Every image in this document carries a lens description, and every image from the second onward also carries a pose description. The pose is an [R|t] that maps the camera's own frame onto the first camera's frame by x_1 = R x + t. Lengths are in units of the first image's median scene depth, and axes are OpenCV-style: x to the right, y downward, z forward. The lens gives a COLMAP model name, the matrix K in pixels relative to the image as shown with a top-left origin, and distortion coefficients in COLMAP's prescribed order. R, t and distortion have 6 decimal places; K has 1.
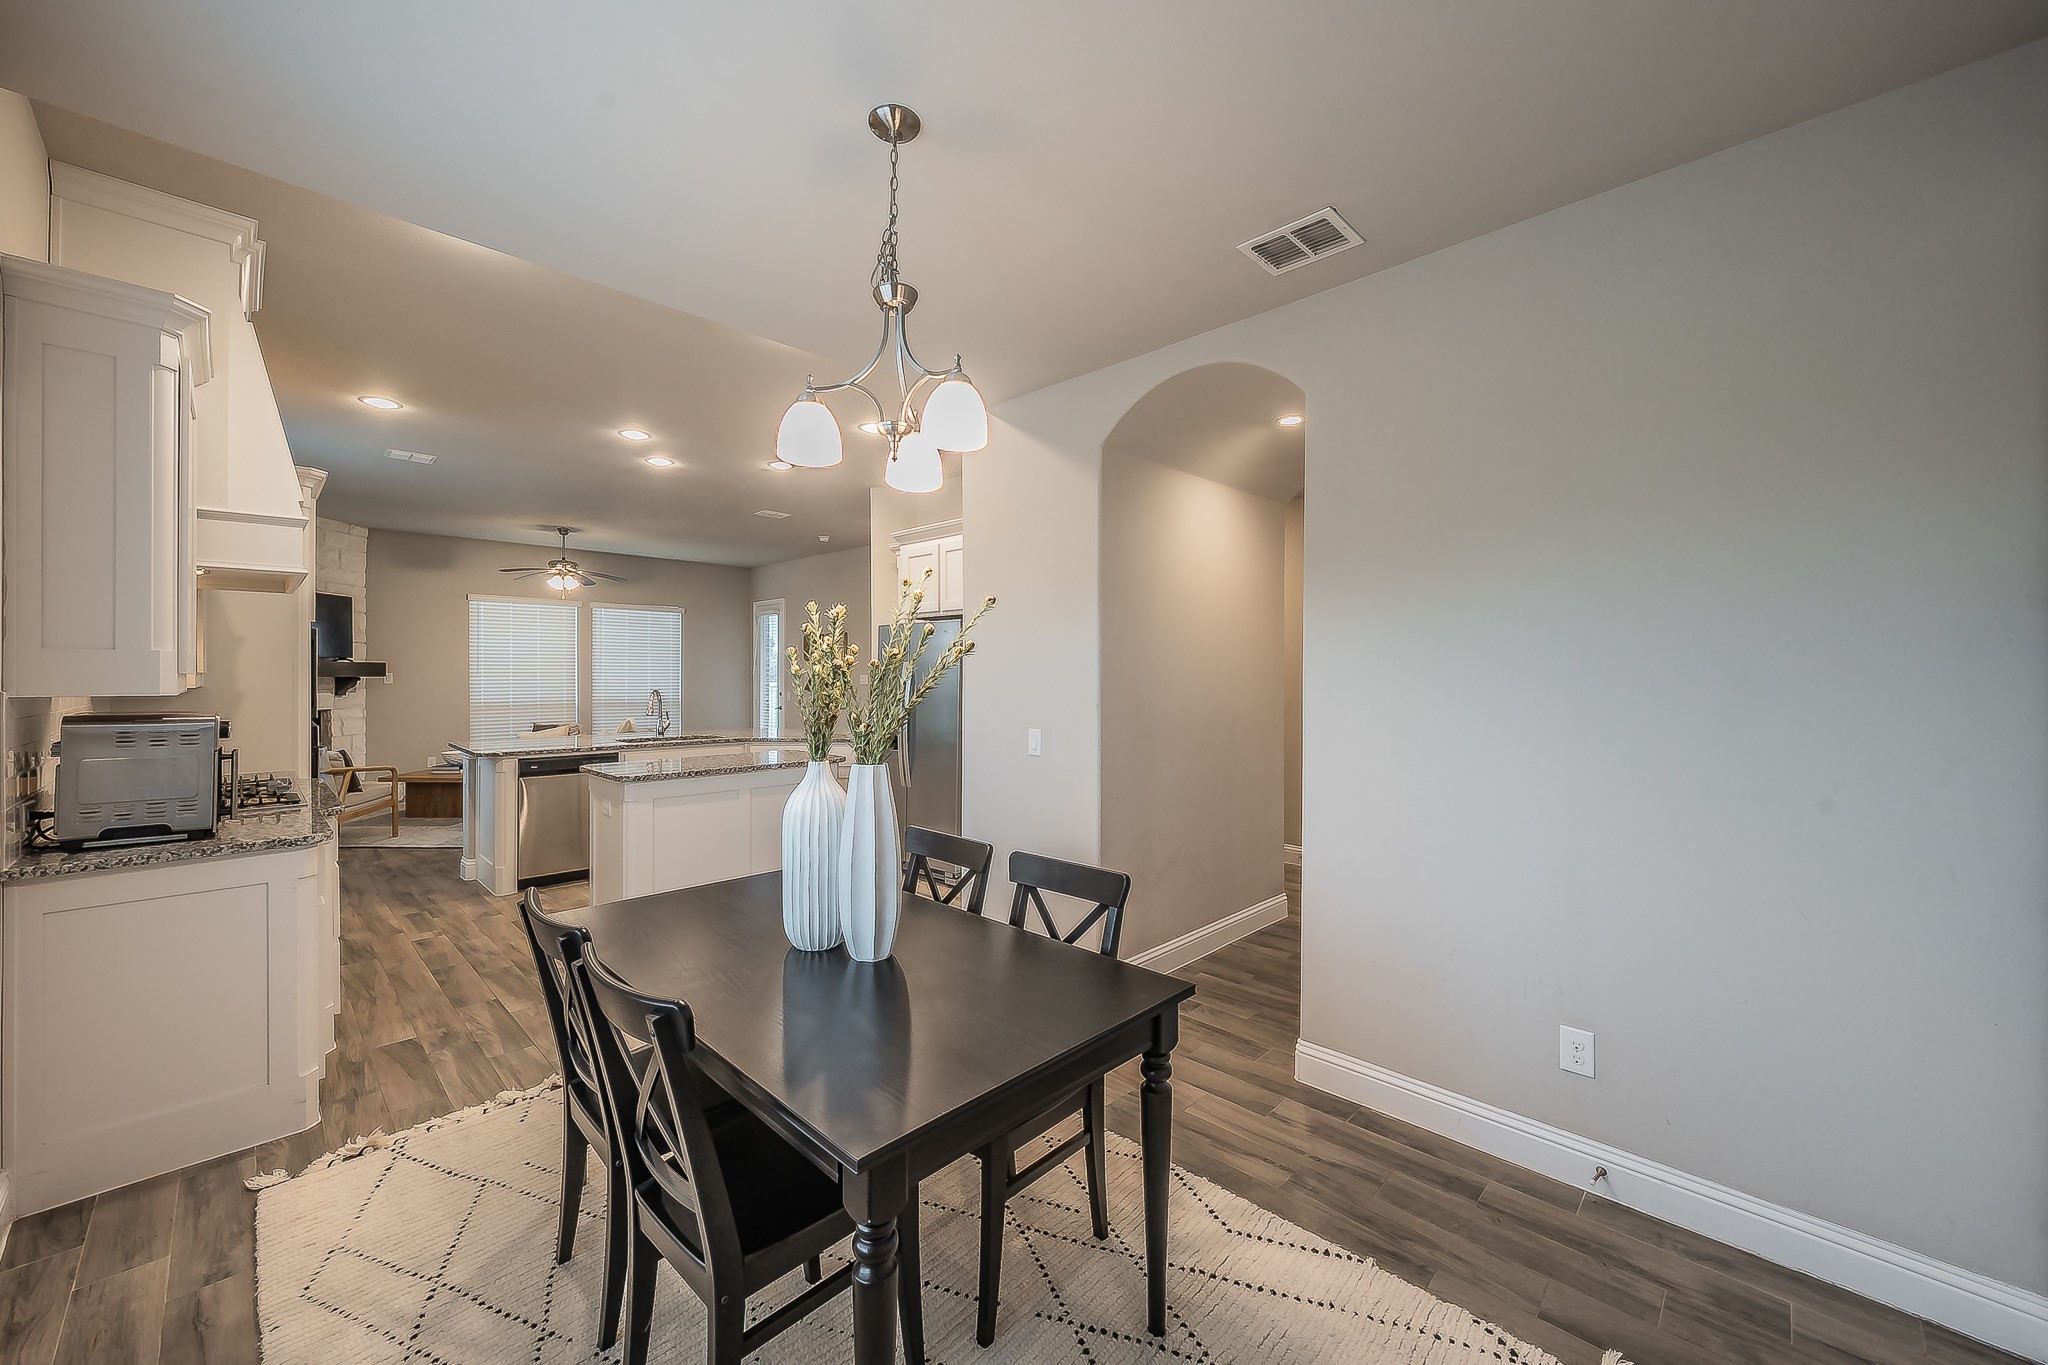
lens RADIAL K [[781.1, 0, 1017.0], [0, 781.1, 673.7], [0, 0, 1]] dist [-0.003895, -0.000135]
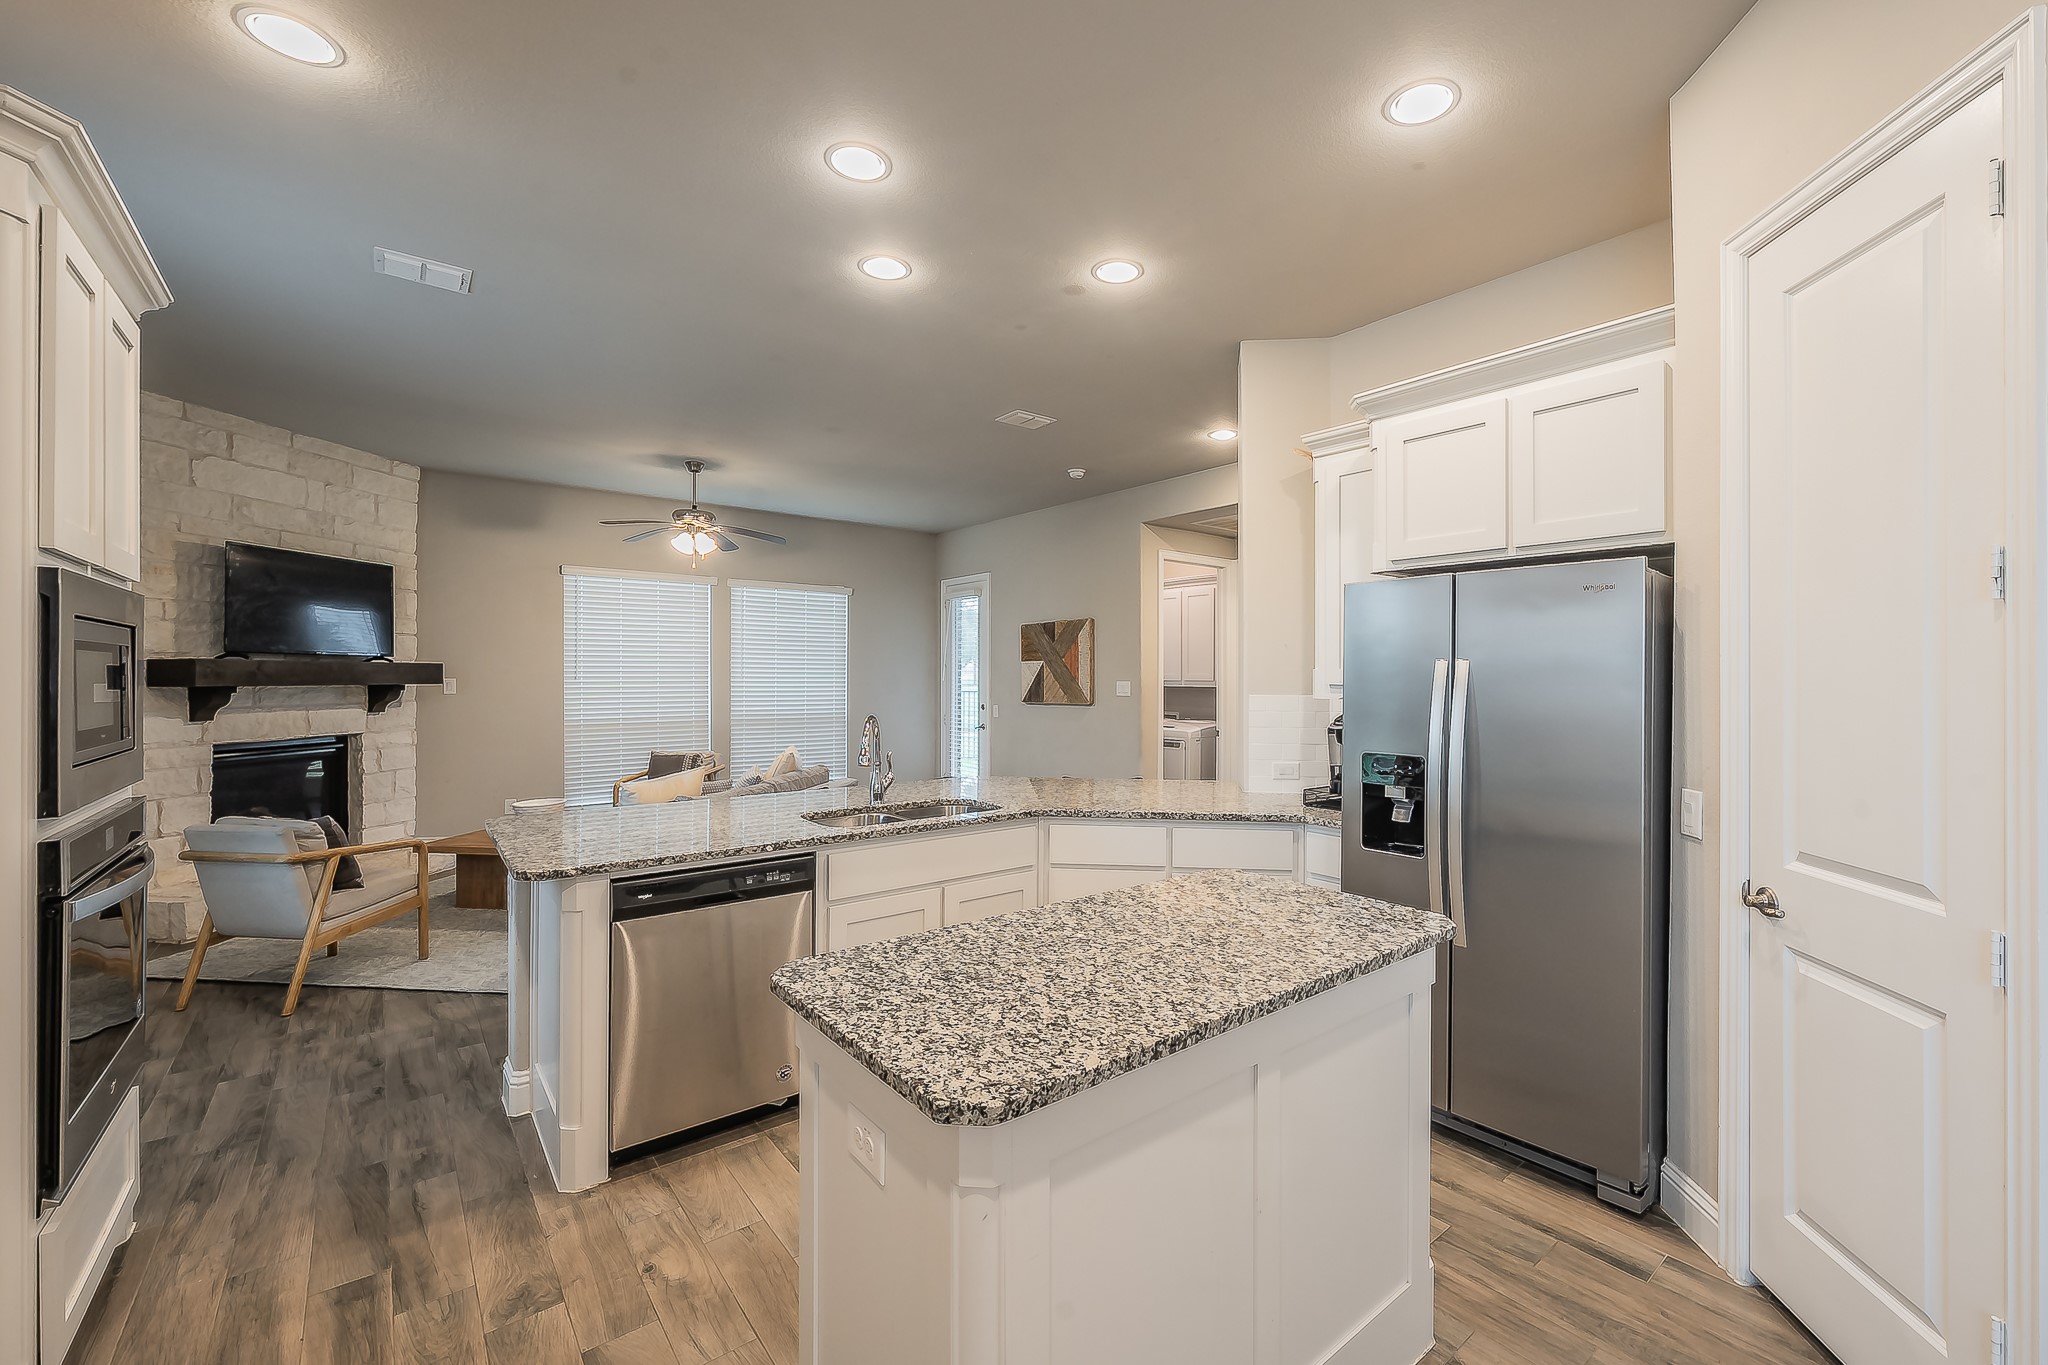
lens RADIAL K [[839.7, 0, 1081.6], [0, 839.7, 674.1], [0, 0, 1]] dist [-0.000909, -0.000578]
pose [[0.996379, 0.000293, -0.085020, -0.262682], [-0.000436, 0.999999, -0.001668, -0.005412], [0.085019, 0.001699, 0.996378, 0.432784]]
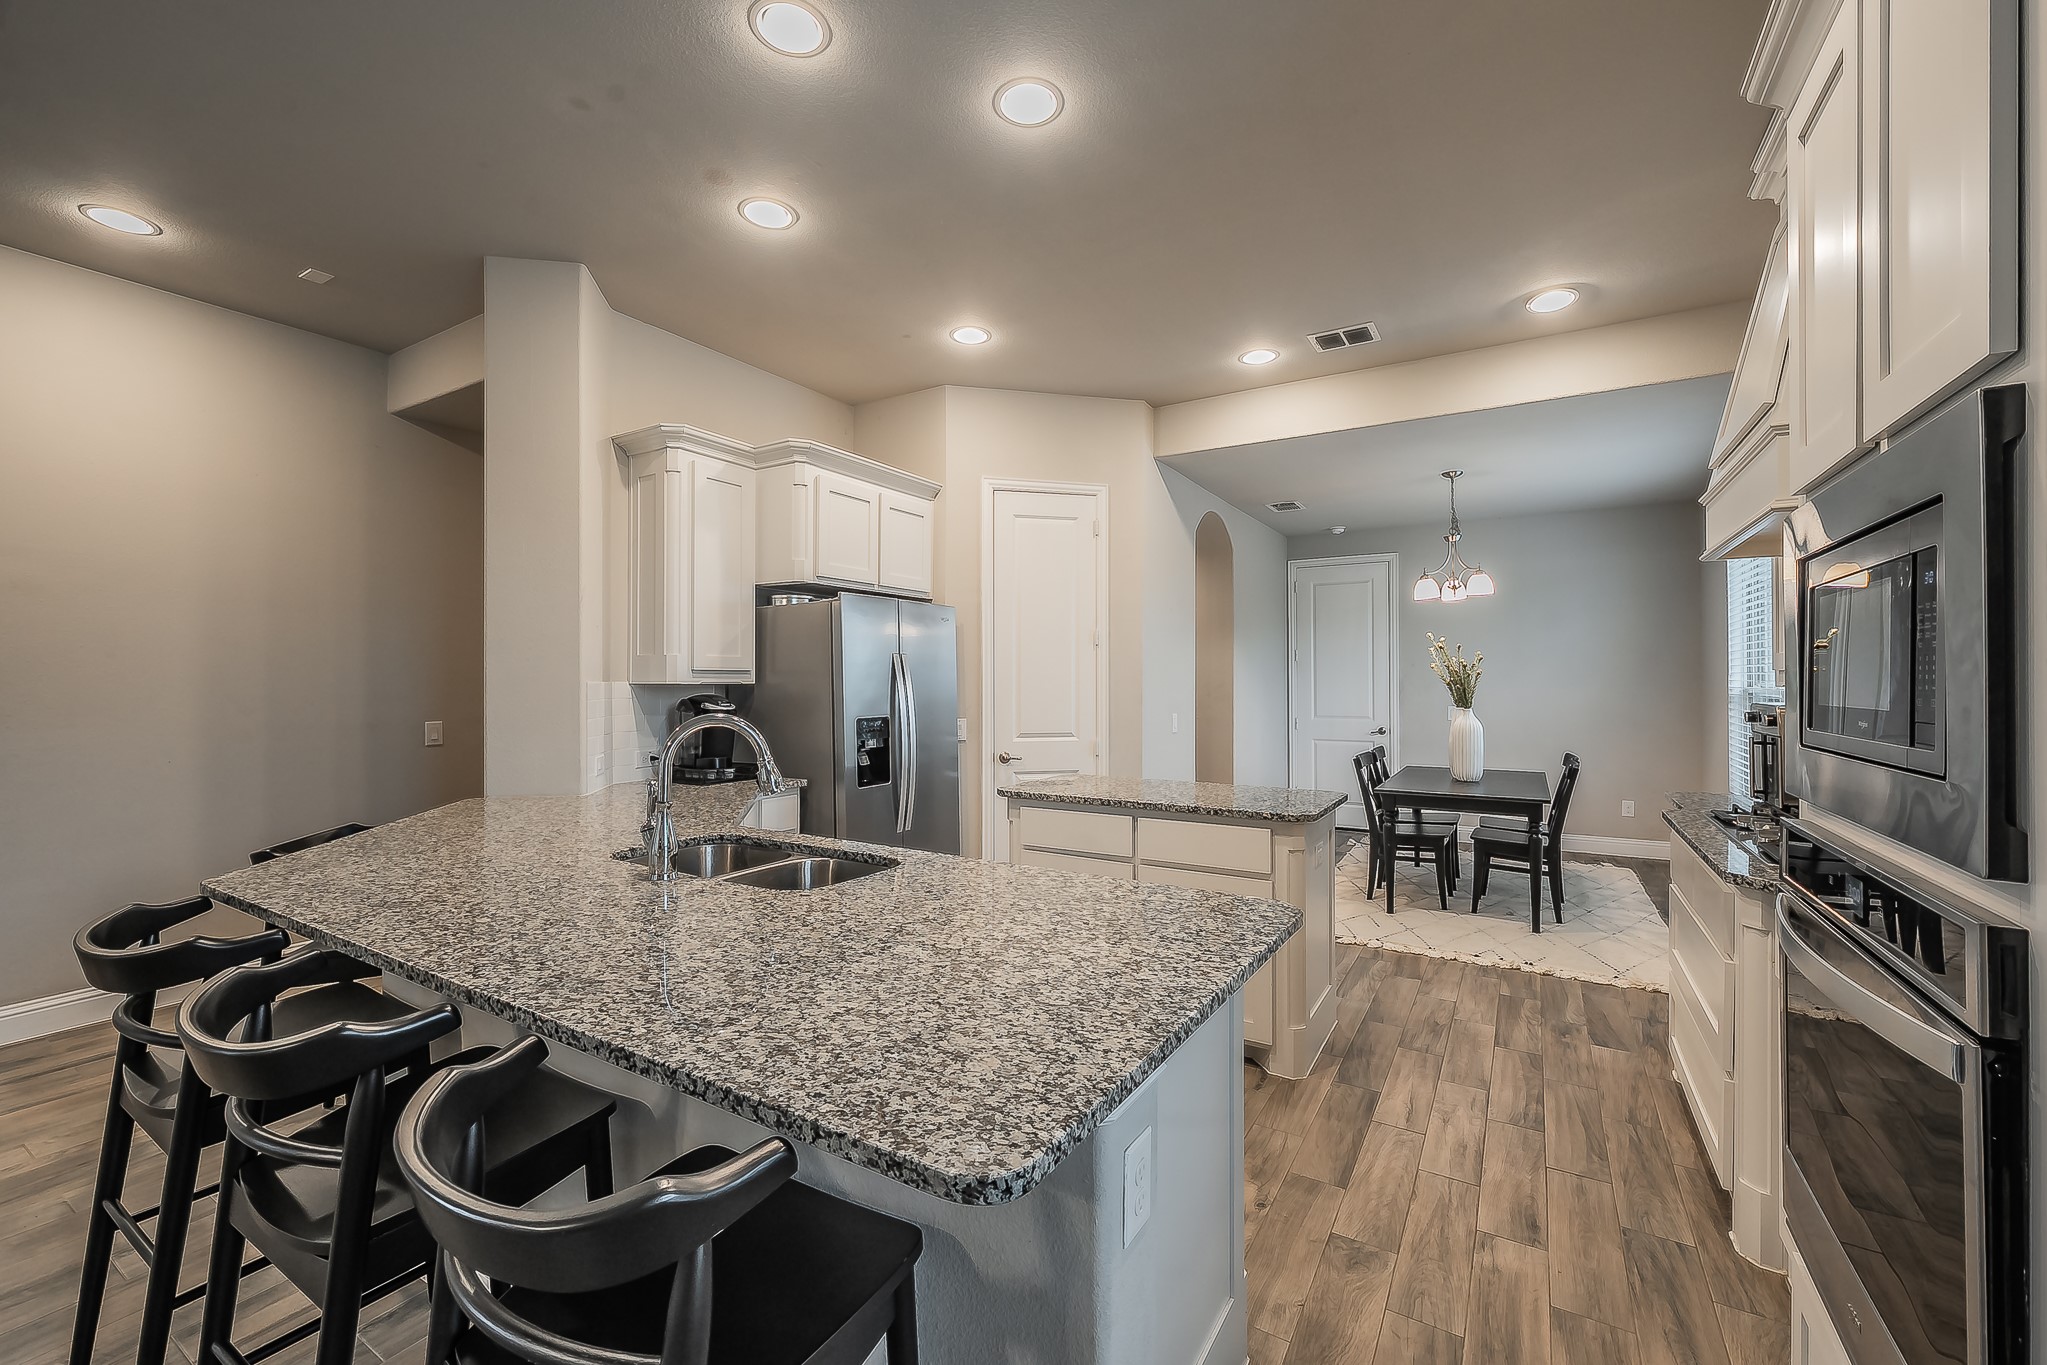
lens RADIAL K [[823.0, 0, 1026.7], [0, 823.0, 671.1], [0, 0, 1]] dist [0.002785, 0.000354]
pose [[-0.232699, 0.008034, 0.972516, -0.764098], [-0.003301, 0.999954, -0.009050, 0.006408], [-0.972543, -0.005316, -0.232662, 0.913448]]
